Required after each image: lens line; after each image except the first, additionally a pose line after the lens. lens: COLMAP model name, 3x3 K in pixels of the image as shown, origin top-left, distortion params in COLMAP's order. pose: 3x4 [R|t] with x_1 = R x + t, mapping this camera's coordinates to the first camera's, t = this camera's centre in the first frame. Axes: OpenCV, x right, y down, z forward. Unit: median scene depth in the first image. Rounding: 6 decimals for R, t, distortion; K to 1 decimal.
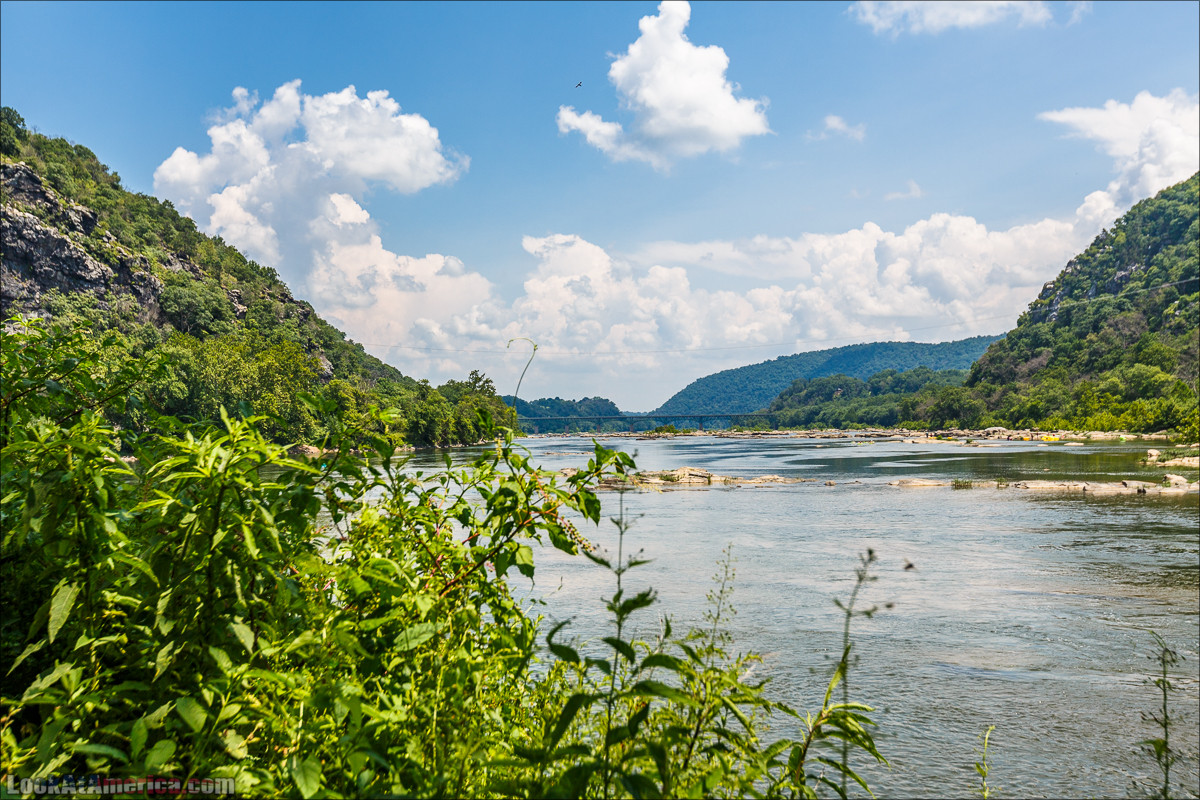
lens RADIAL K [[1173.3, 0, 582.9], [0, 1173.3, 381.3], [0, 0, 1]] dist [-0.002457, 0.000000]
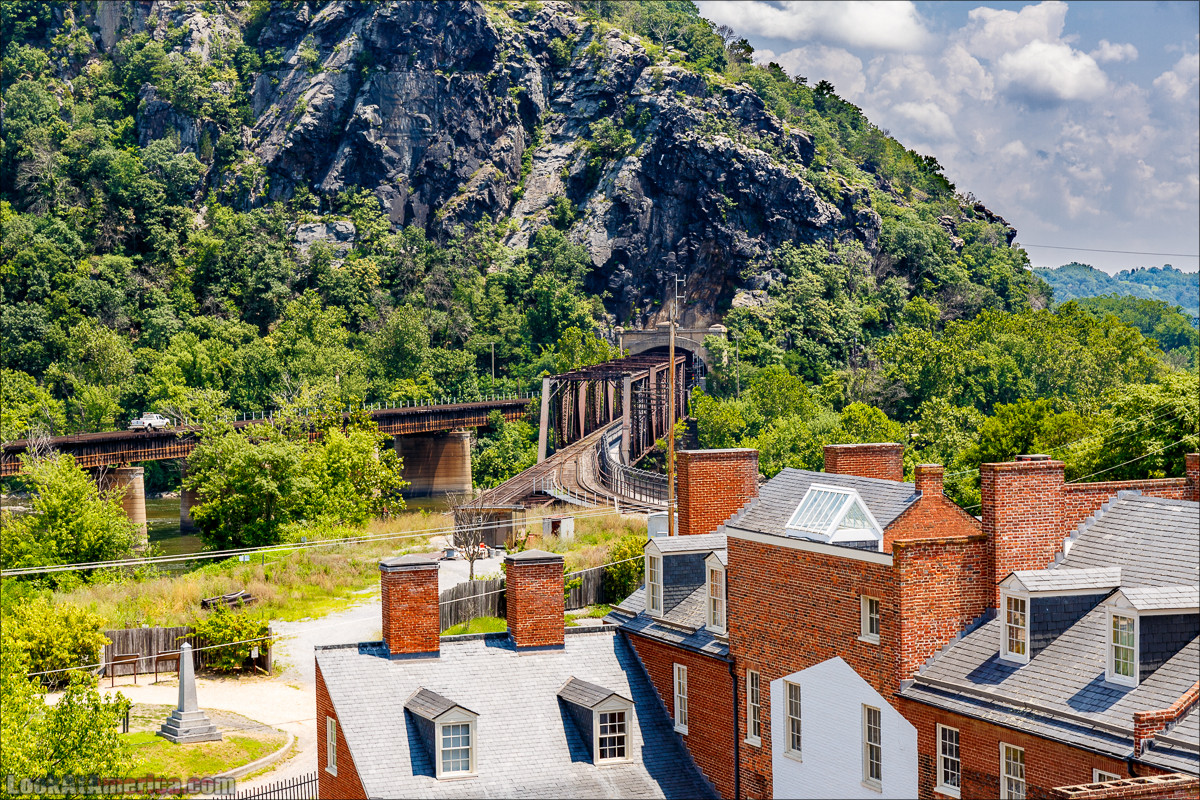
lens RADIAL K [[2389.1, 0, 598.4], [0, 2389.1, 401.3], [0, 0, 1]] dist [-0.044435, 0.000000]
pose [[0.969834, 0.007845, -0.243639, -0.168584], [0.010339, 0.997259, 0.073267, -0.086511], [0.243546, -0.073576, 0.967095, -0.584605]]
